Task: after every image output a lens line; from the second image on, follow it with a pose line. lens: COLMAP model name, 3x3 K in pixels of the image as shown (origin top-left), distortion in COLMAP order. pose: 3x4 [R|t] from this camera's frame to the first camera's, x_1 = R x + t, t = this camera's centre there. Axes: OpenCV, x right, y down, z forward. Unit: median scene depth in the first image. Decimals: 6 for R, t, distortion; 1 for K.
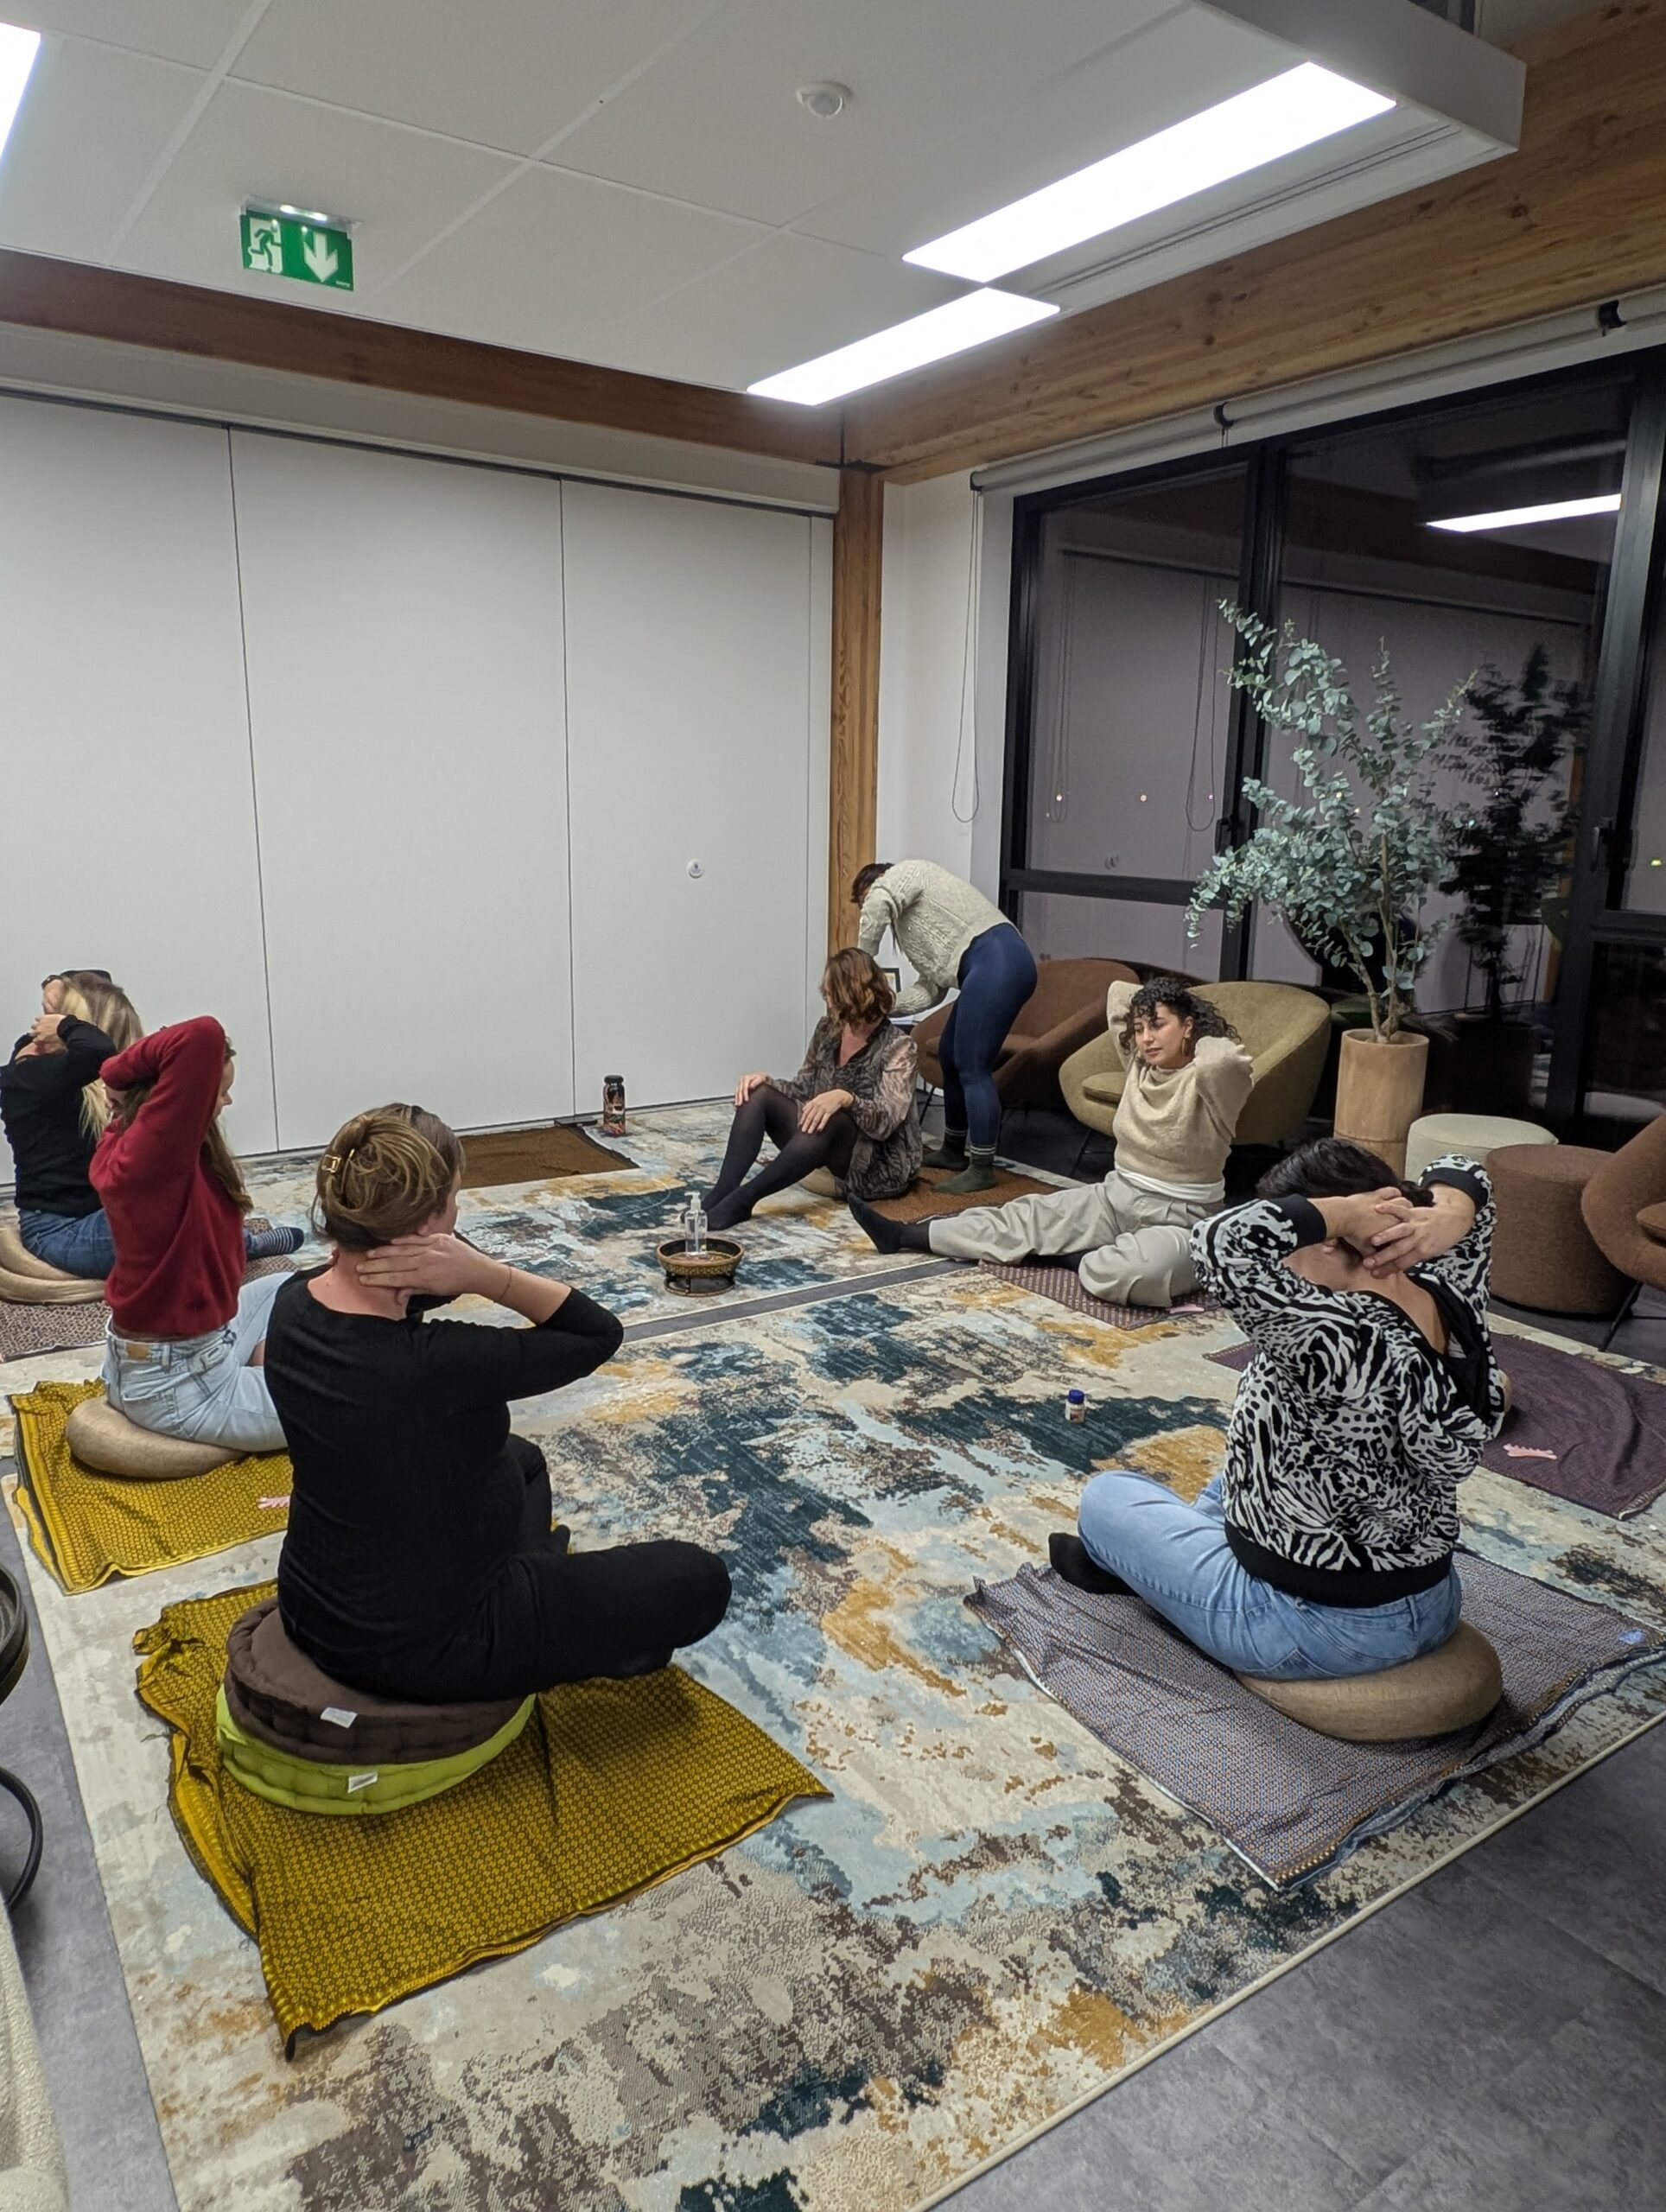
lens RADIAL K [[1464.7, 0, 829.9], [0, 1464.7, 1113.4], [0, 0, 1]] dist [0.001833, 0.040099]
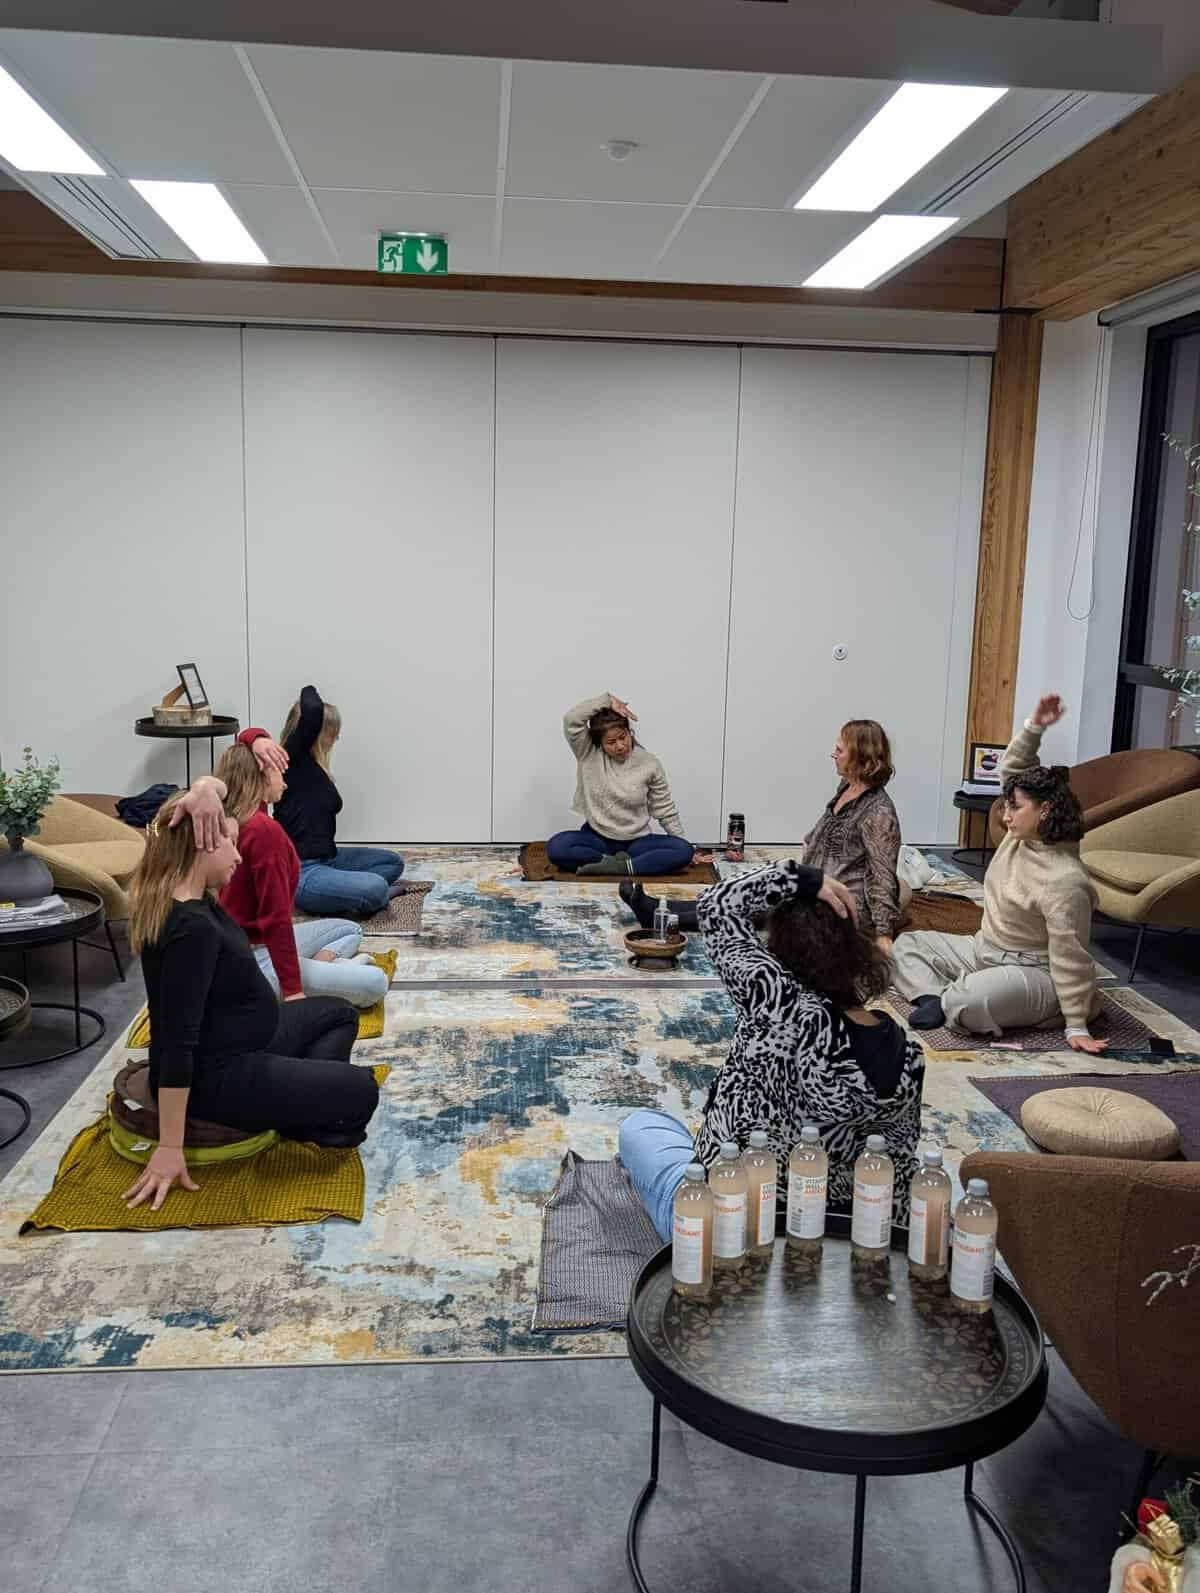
lens RADIAL K [[1378.9, 0, 600.0], [0, 1378.9, 796.5], [0, 0, 1]] dist [0.047047, -0.060702]
pose [[0.867321, 0.092259, -0.489124, 0.522877], [-0.118079, 0.992758, -0.022125, 0.000245], [0.483541, 0.076944, 0.871933, -0.134942]]
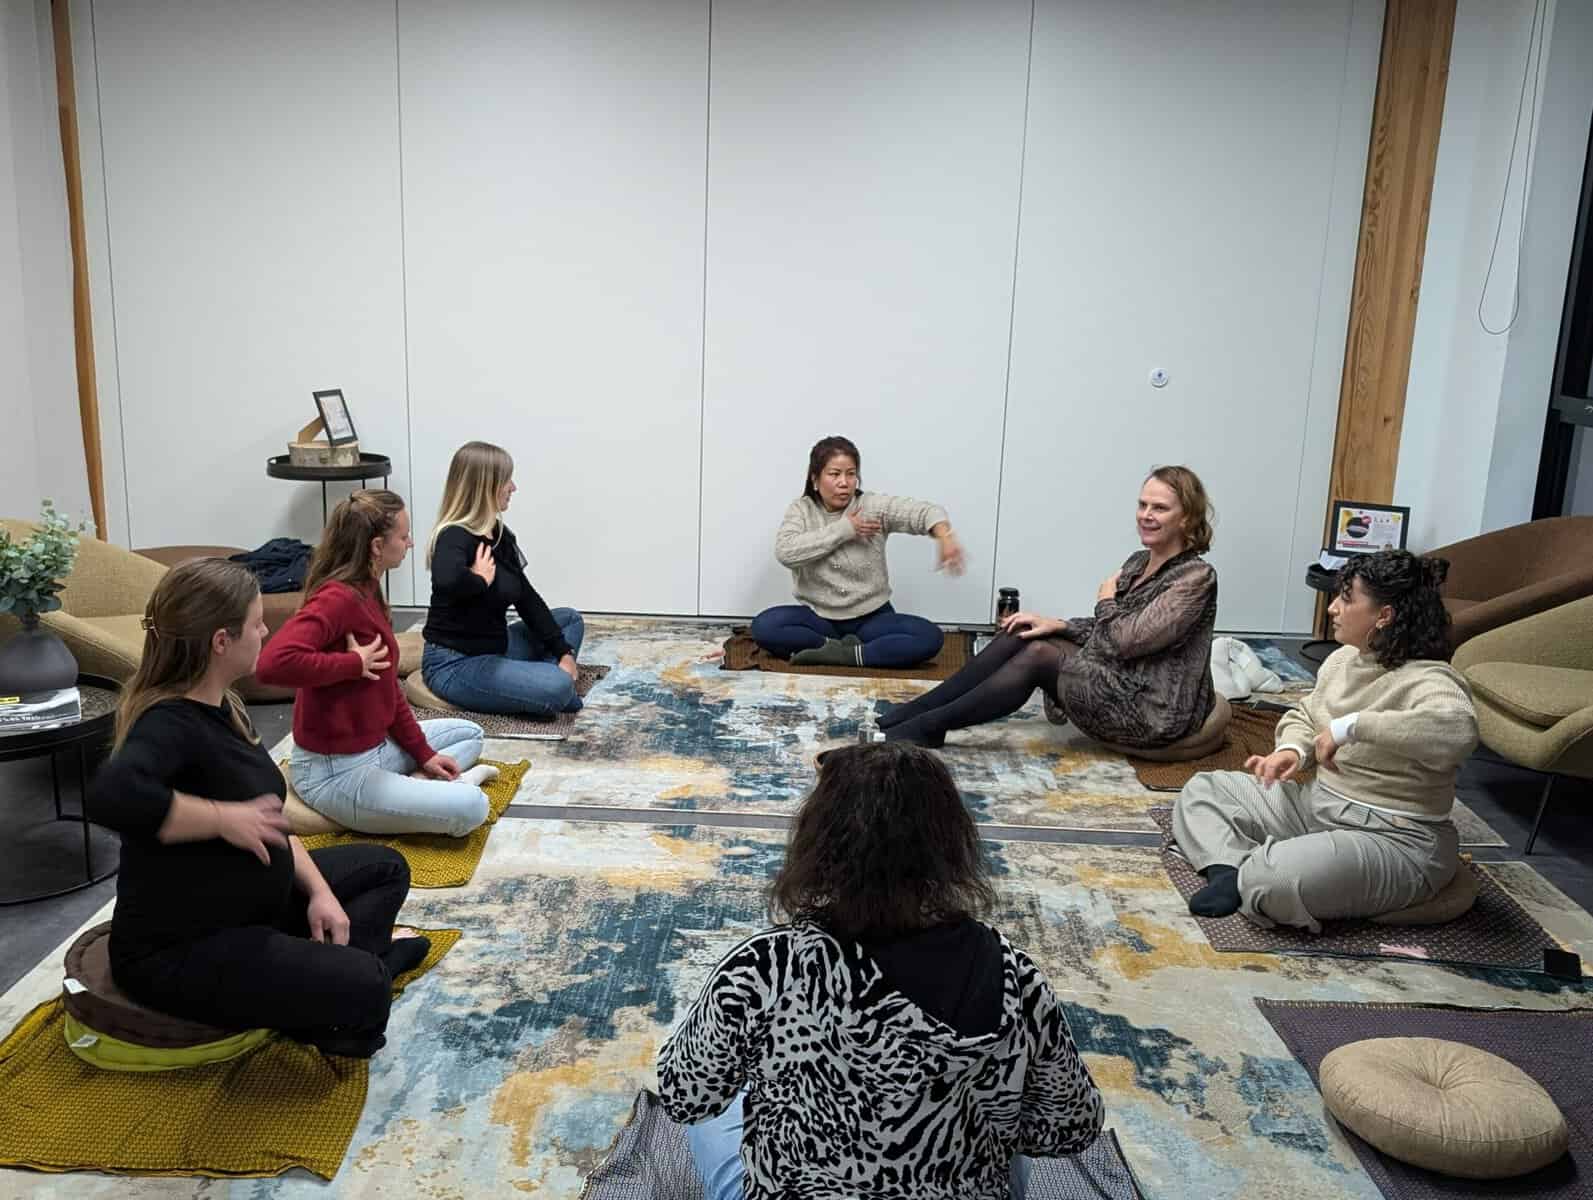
lens RADIAL K [[1547.7, 0, 678.1], [0, 1547.7, 638.8], [0, 0, 1]] dist [0.025857, -0.005190]
pose [[0.773934, 0.151614, -0.614849, 0.511997], [-0.140548, 0.987826, 0.066672, -0.048458], [0.617473, 0.034816, 0.785821, 0.100604]]
